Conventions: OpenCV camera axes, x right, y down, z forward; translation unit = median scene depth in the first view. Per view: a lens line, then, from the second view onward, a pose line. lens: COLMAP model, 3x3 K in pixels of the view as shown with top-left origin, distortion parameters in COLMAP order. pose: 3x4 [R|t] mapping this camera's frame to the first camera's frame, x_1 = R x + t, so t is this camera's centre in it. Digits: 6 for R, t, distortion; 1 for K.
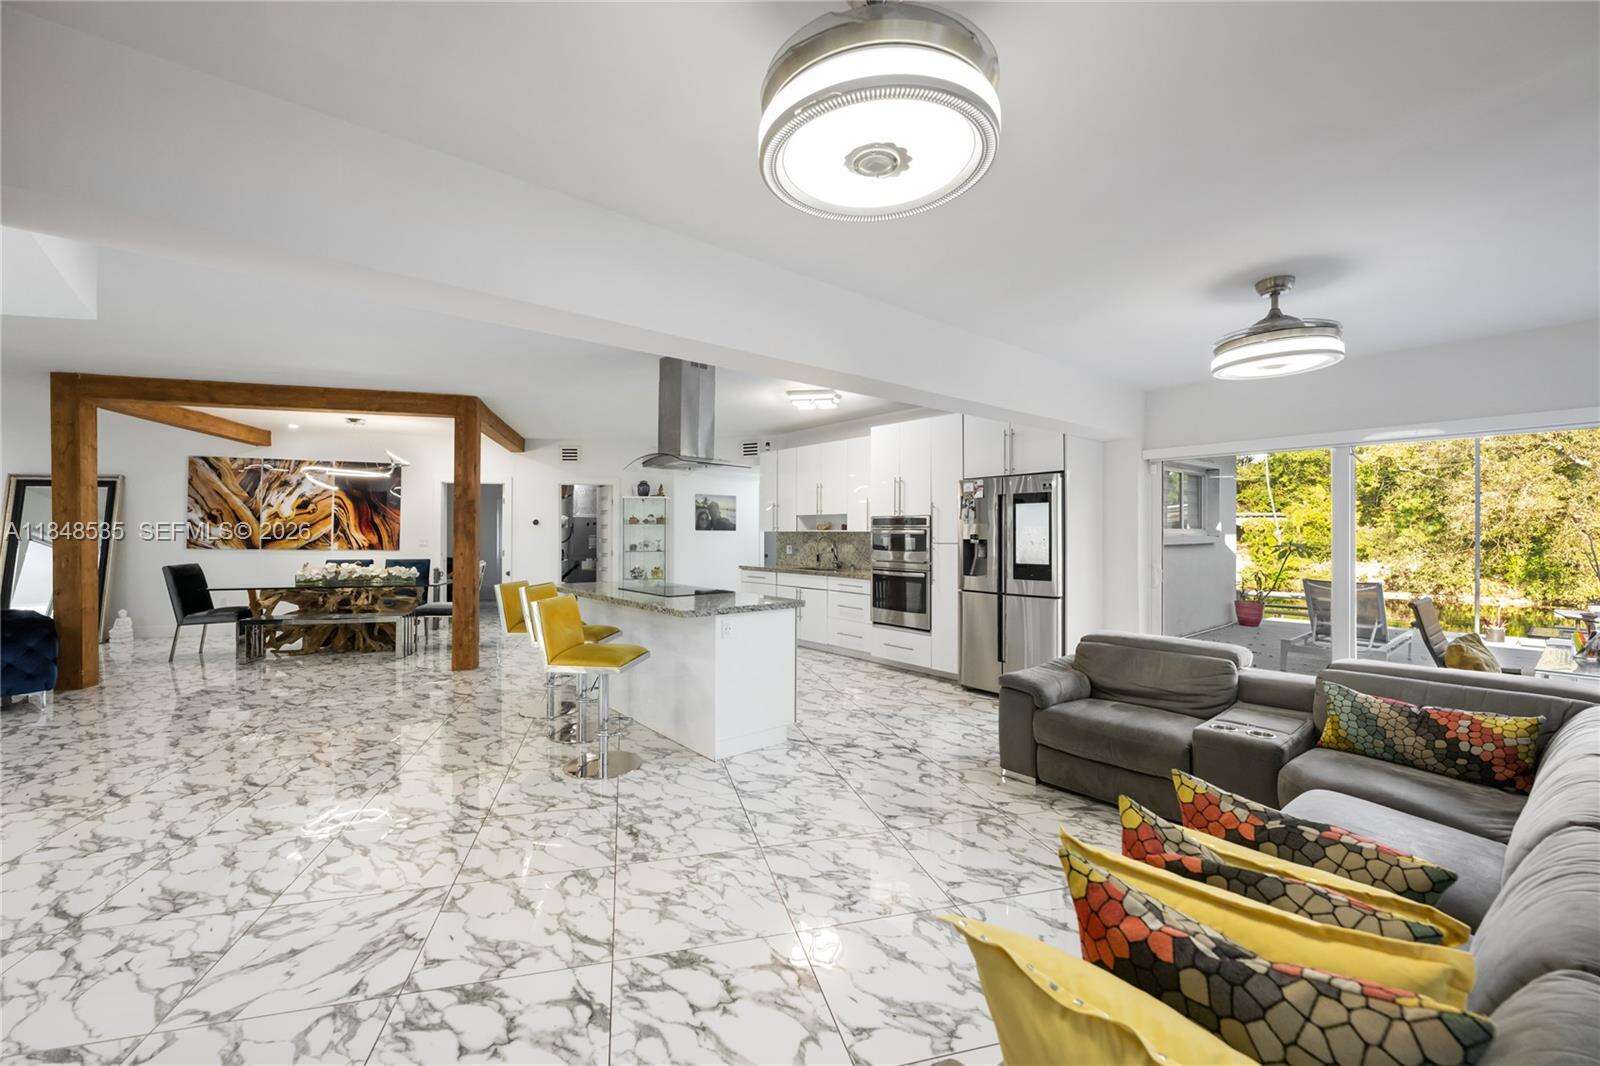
lens RADIAL K [[638.9, 0, 791.8], [0, 638.9, 534.0], [0, 0, 1]] dist [0.008249, -0.000219]
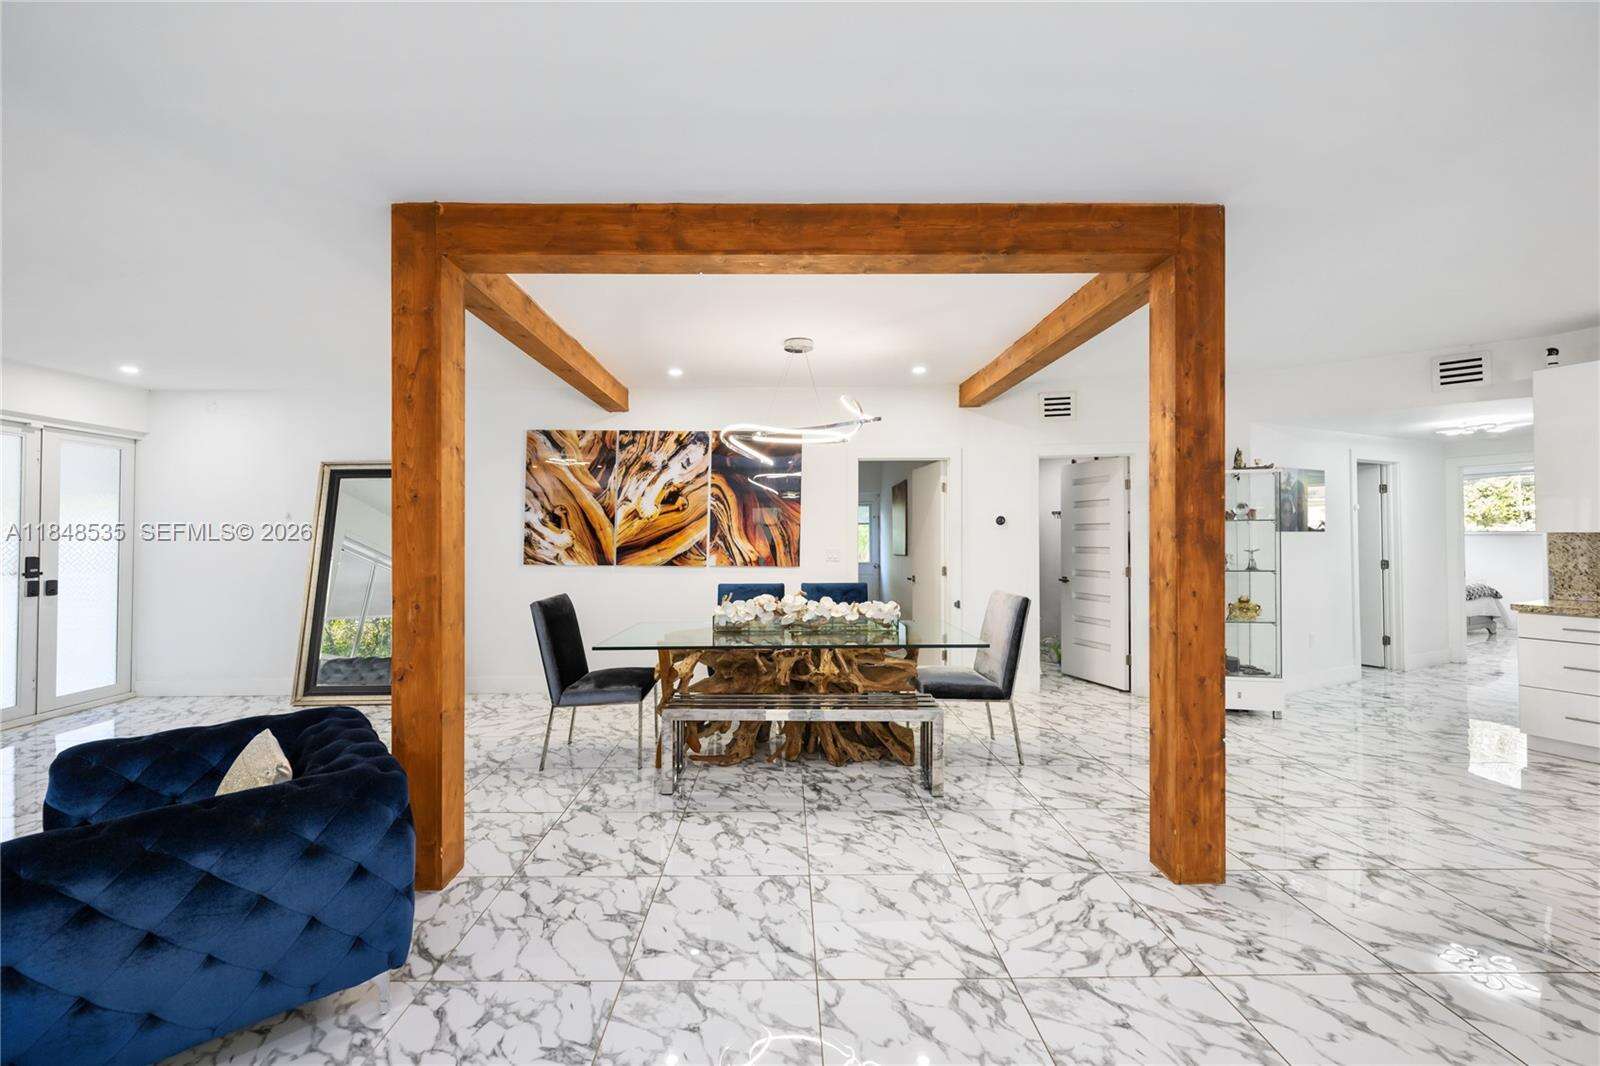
lens RADIAL K [[629.0, 0, 787.9], [0, 629.0, 530.9], [0, 0, 1]] dist [-0.001462, -0.000144]
pose [[0.968842, -0.008975, -0.247515, -0.512736], [0.007043, 0.999937, -0.008691, -0.005478], [0.247578, 0.006677, 0.968845, 0.426459]]
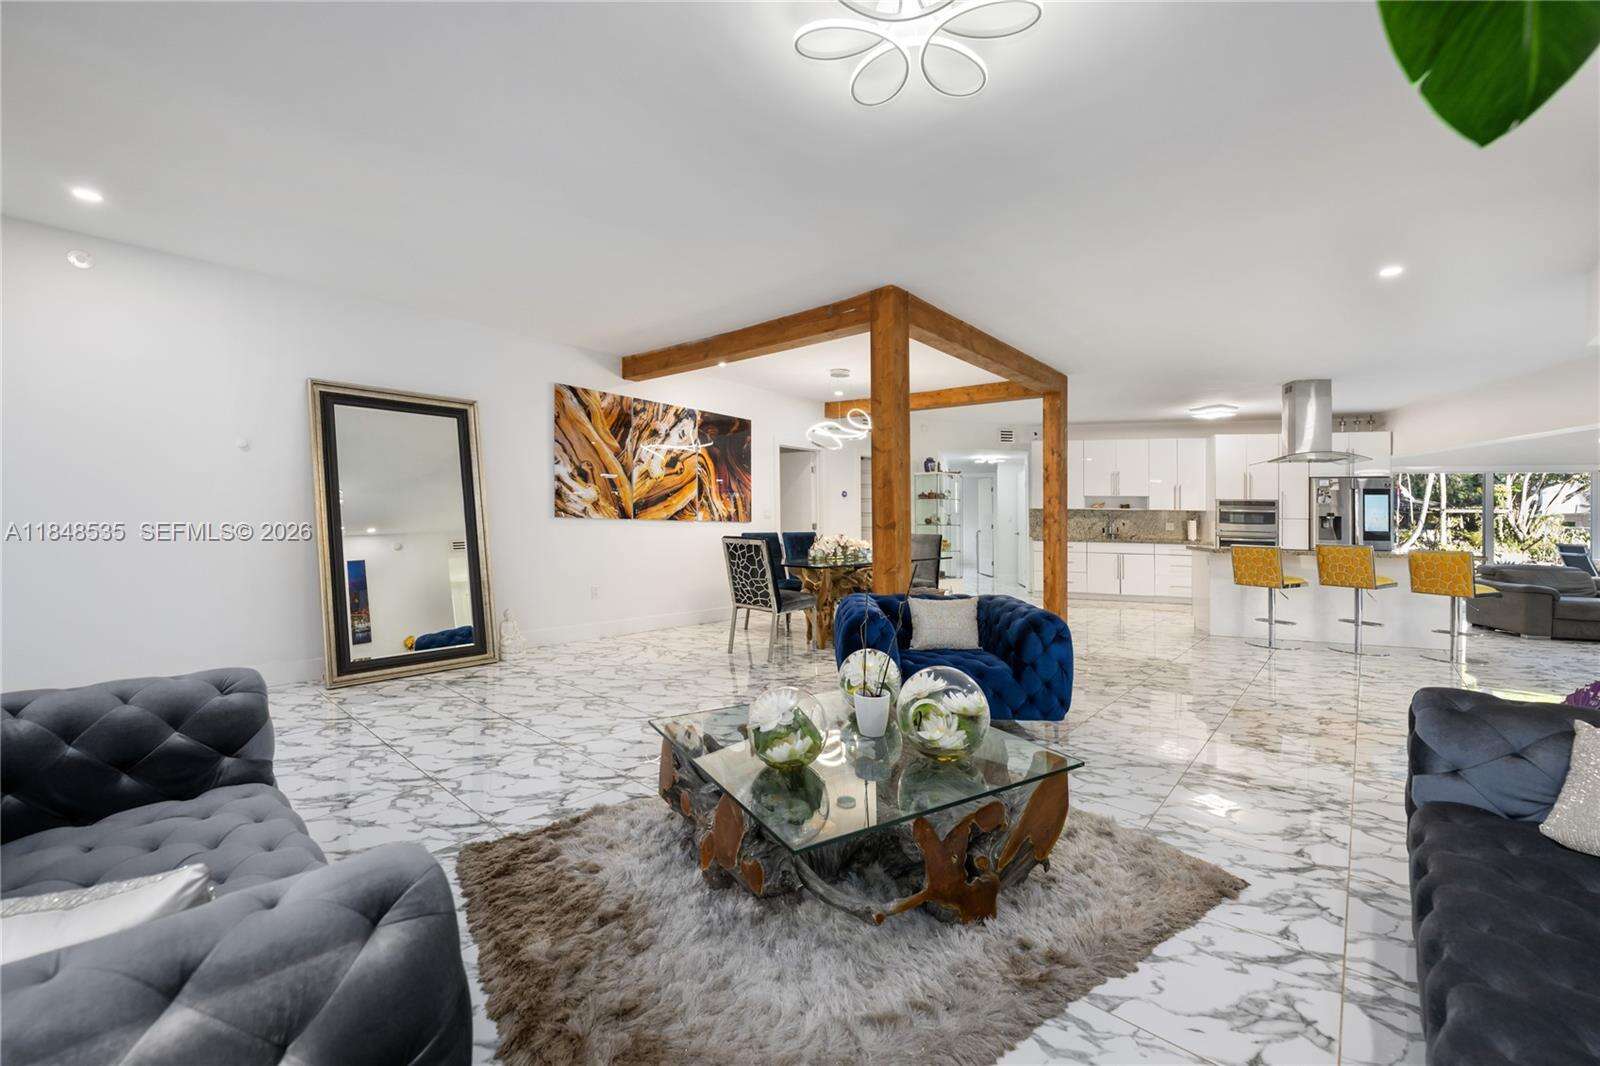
lens RADIAL K [[652.0, 0, 801.8], [0, 652.0, 515.8], [0, 0, 1]] dist [0.009861, 0.000214]
pose [[0.817045, 0.012812, 0.576432, -1.153874], [-0.013013, 0.999908, -0.003780, 0.020989], [-0.576427, -0.004413, 0.817137, 0.281623]]
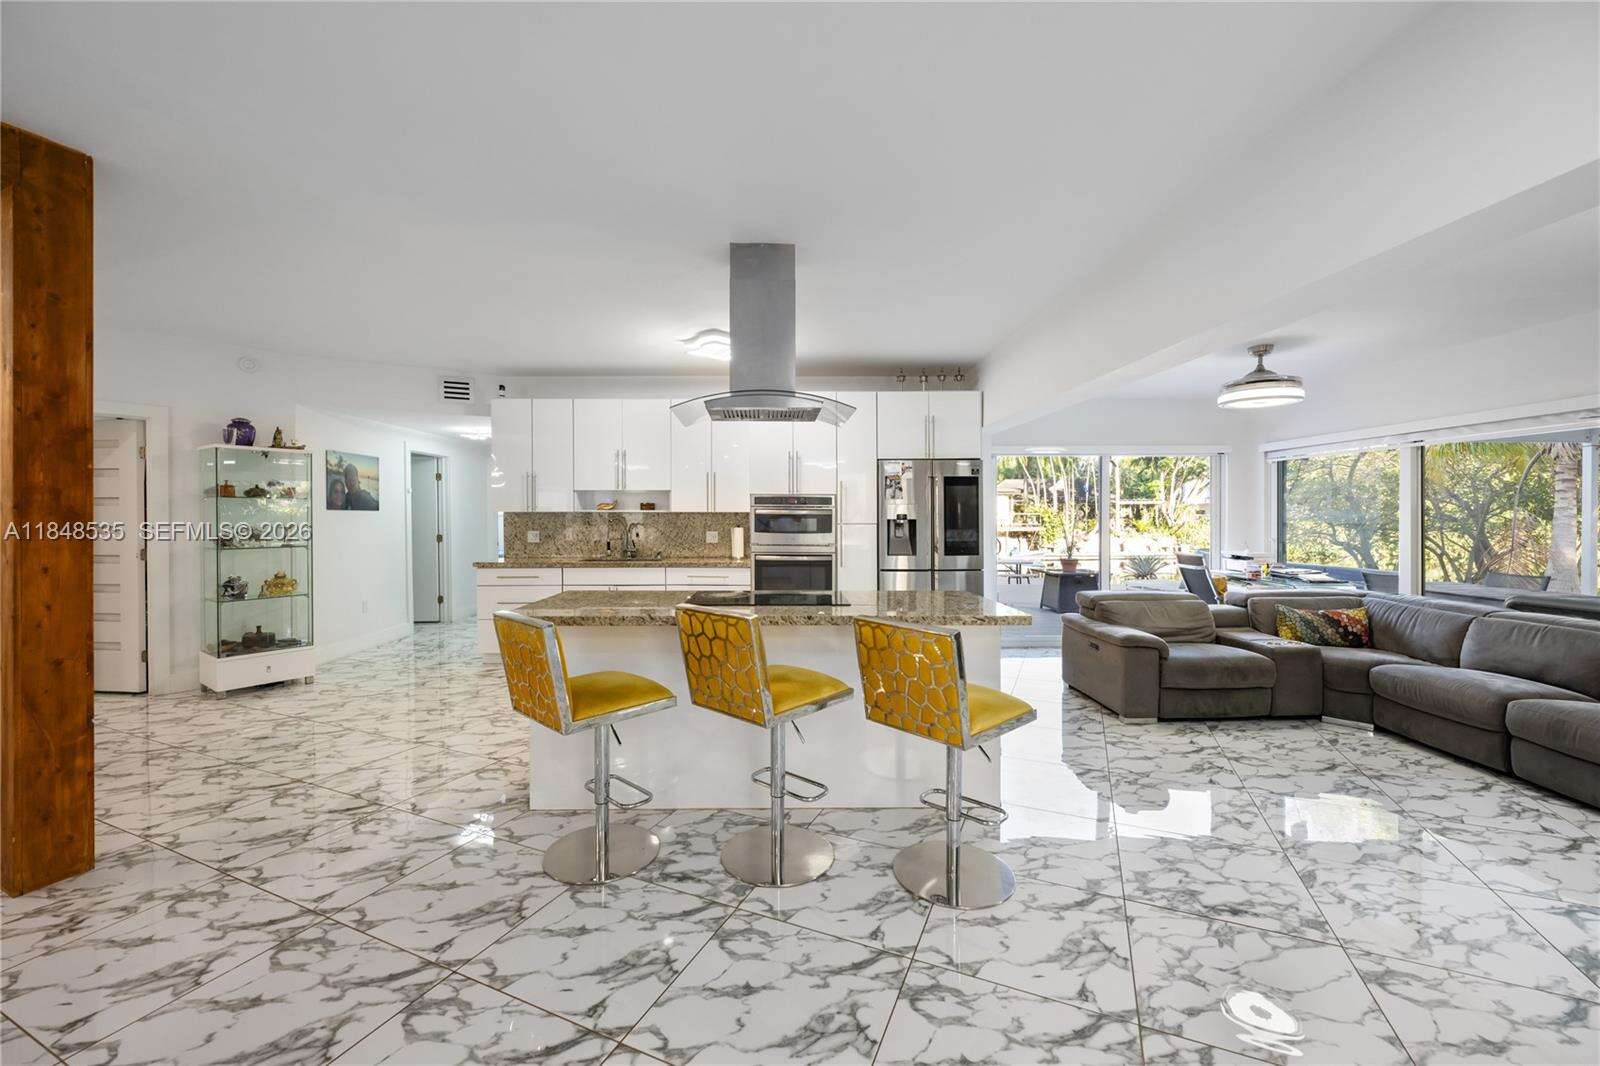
lens RADIAL K [[632.4, 0, 790.1], [0, 632.4, 526.0], [0, 0, 1]] dist [0.001746, -0.000056]
pose [[0.624105, -0.015504, 0.781187, -0.410848], [0.002814, 0.999841, 0.017596, 0.000218], [-0.781335, -0.008784, 0.624049, 0.339522]]
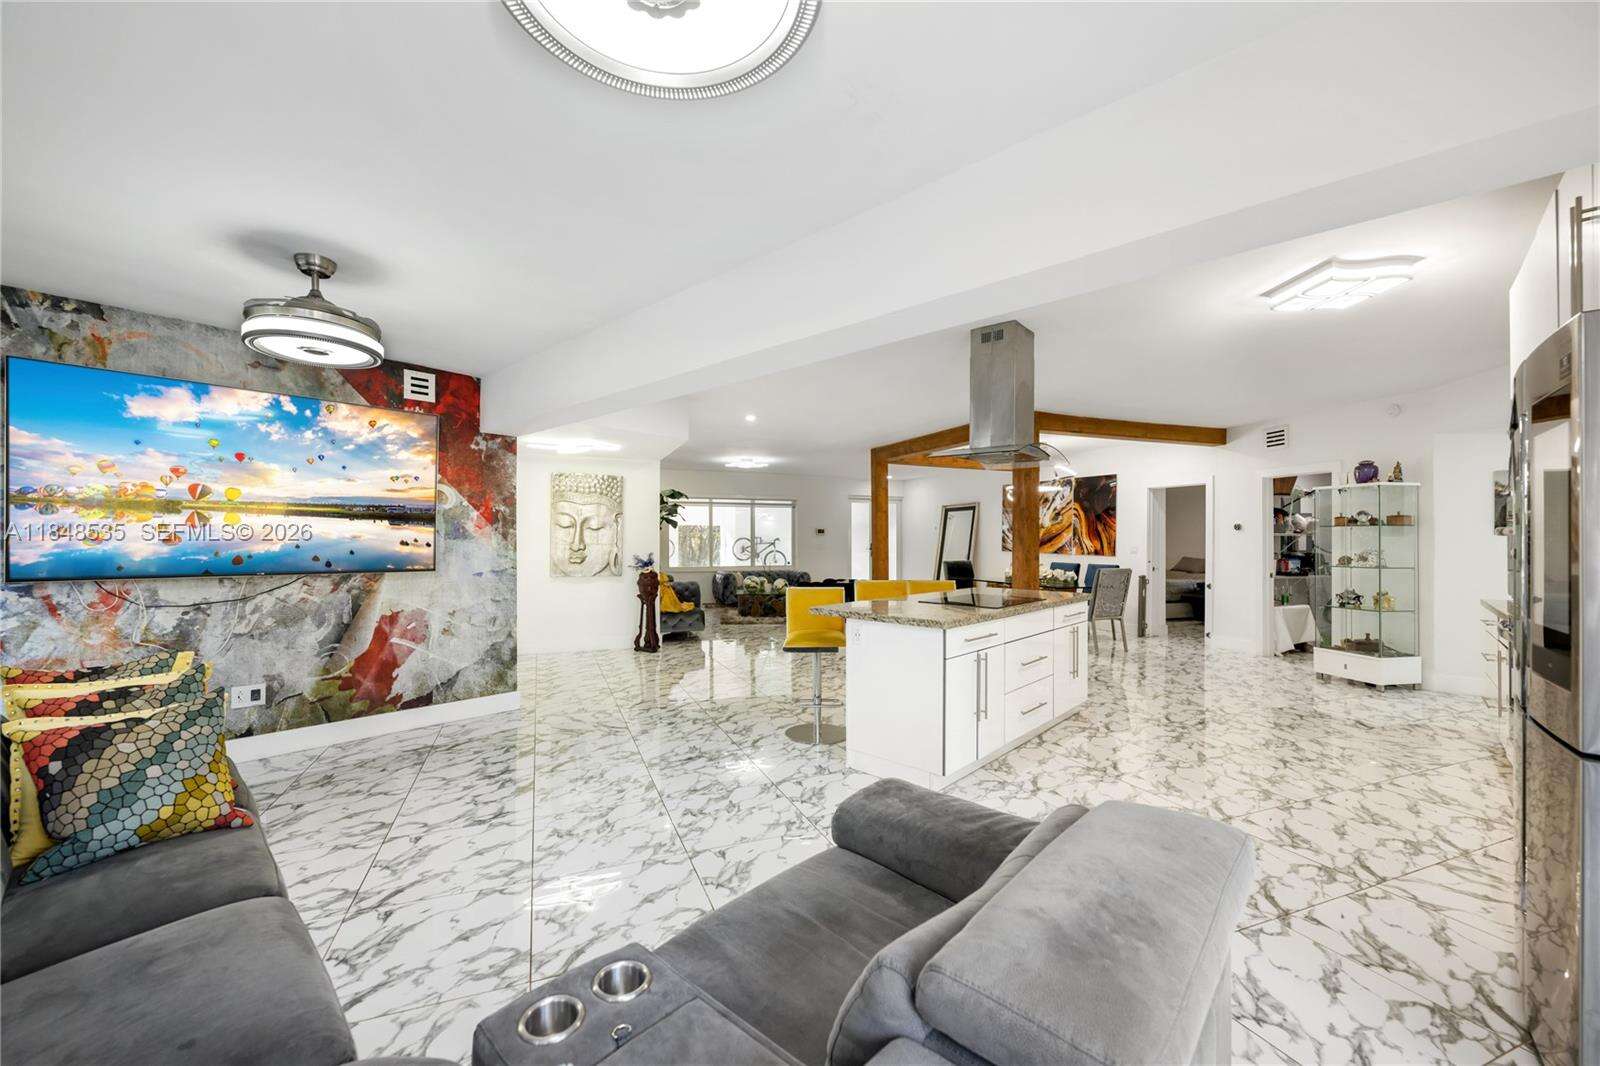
lens RADIAL K [[638.9, 0, 791.8], [0, 638.9, 534.0], [0, 0, 1]] dist [0.008249, -0.000219]
pose [[0.129298, -0.010626, -0.991549, 0.395041], [-0.007232, 0.999906, -0.011659, 0.005194], [0.991579, 0.008678, 0.129209, 0.370361]]
